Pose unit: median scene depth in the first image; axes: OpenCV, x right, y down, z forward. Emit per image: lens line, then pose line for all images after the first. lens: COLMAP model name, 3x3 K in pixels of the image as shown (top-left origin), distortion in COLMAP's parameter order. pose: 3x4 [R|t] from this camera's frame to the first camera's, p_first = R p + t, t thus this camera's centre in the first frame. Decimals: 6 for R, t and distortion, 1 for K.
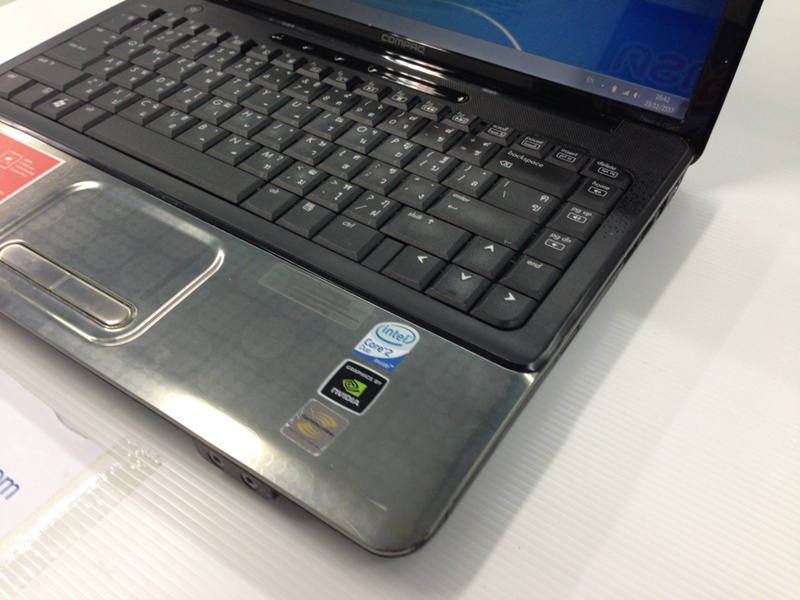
lens RADIAL K [[750.8, 0, 400.0], [0, 750.8, 300.0], [0, 0, 1]] dist [0.094320, -0.172675]
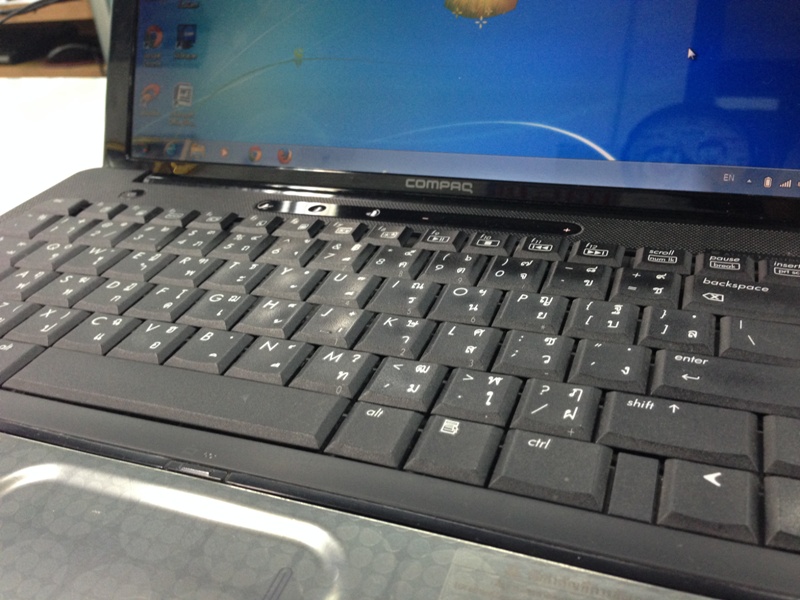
lens RADIAL K [[750.8, 0, 400.0], [0, 750.8, 300.0], [0, 0, 1]] dist [0.094320, -0.172675]
pose [[0.968805, -0.180172, 0.170162, -0.198442], [0.218093, 0.945925, -0.240128, -0.073068], [-0.117696, 0.269748, 0.955711, 0.373998]]
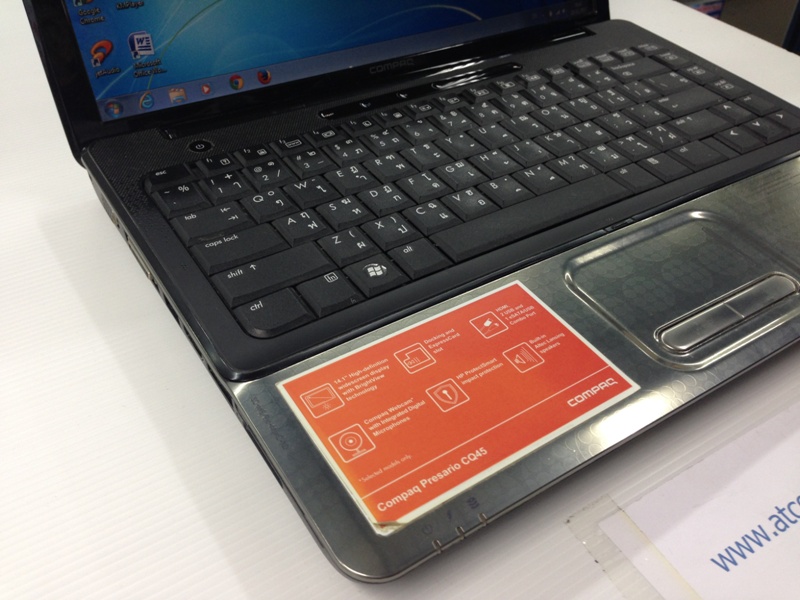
lens RADIAL K [[750.8, 0, 400.0], [0, 750.8, 300.0], [0, 0, 1]] dist [0.094320, -0.172675]
pose [[0.375547, -0.585625, 0.718337, -0.986086], [0.614737, 0.737432, 0.279808, -0.429234], [-0.693587, 0.336507, 0.636946, 0.522388]]
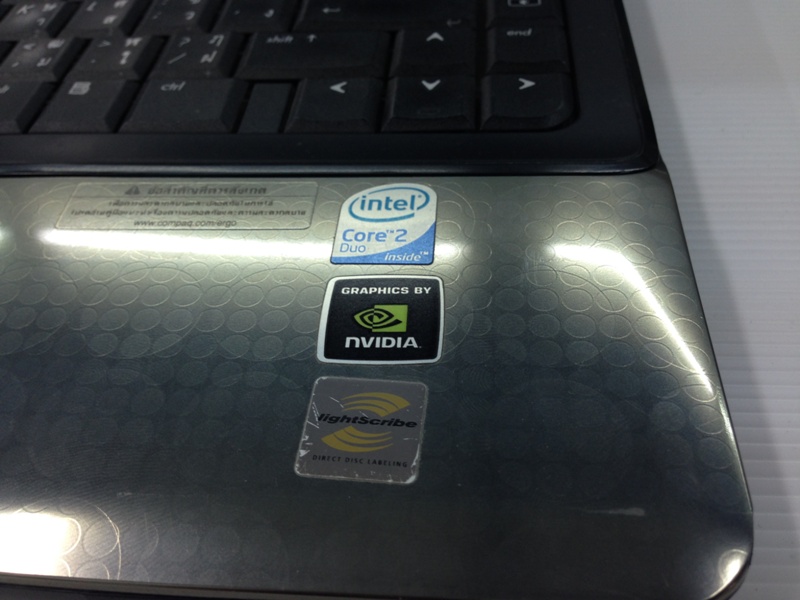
lens RADIAL K [[750.8, 0, 400.0], [0, 750.8, 300.0], [0, 0, 1]] dist [0.094320, -0.172675]
pose [[0.865409, -0.392052, 0.312031, -0.127344], [0.392826, 0.917437, 0.063224, 0.053545], [-0.311056, 0.067859, 0.947966, 0.374631]]
